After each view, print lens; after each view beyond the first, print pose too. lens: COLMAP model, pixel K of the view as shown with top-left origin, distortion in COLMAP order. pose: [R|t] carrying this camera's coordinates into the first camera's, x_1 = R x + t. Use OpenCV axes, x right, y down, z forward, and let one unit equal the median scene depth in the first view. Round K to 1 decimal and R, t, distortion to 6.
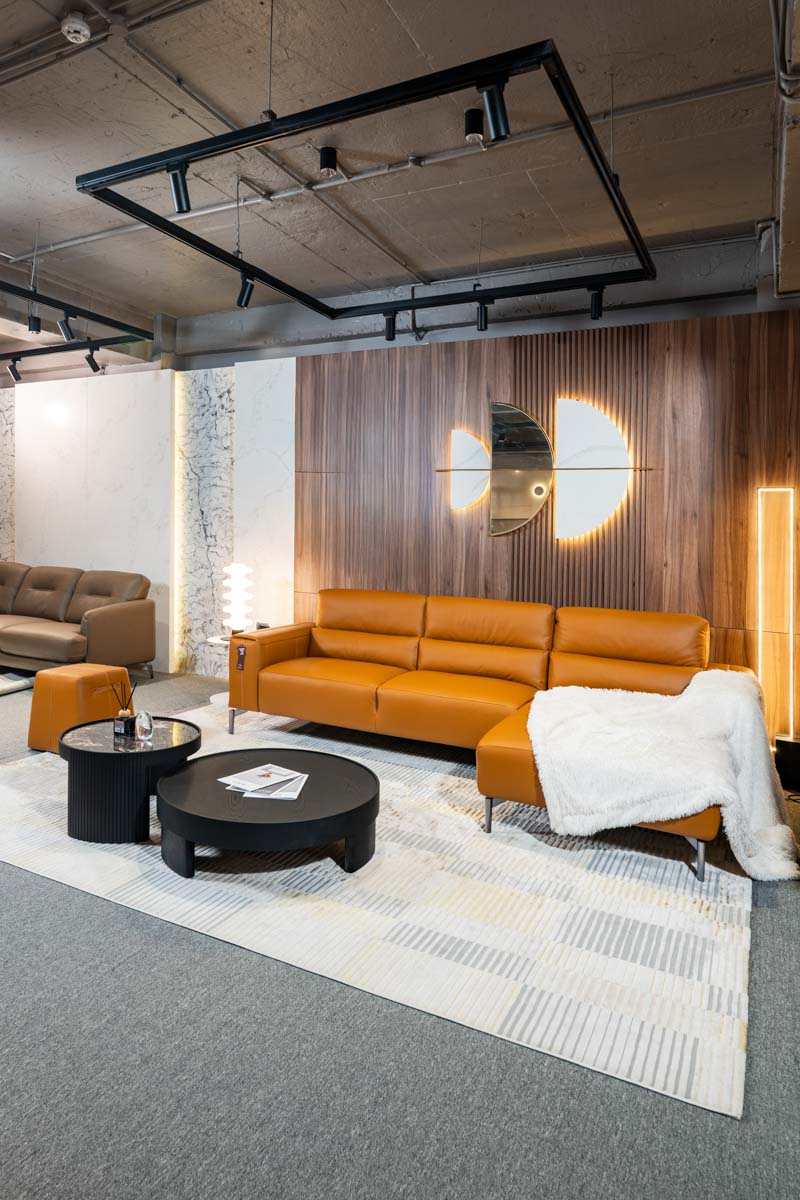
lens RADIAL K [[672.0, 0, 352.4], [0, 672.0, 605.1], [0, 0, 1]] dist [-0.000319, -0.000570]
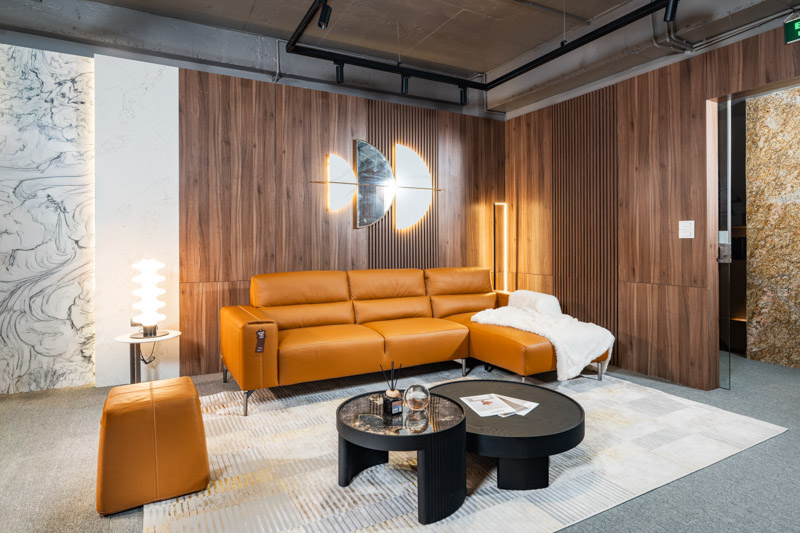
lens RADIAL K [[448.0, 0, 368.1], [0, 448.0, 269.3], [0, 0, 1]] dist [-0.000319, -0.000570]
pose [[0.592095, -0.079538, 0.801934, -0.597714], [0.102898, 0.994434, 0.022657, -0.033150], [-0.799272, 0.069103, 0.596983, 0.399010]]
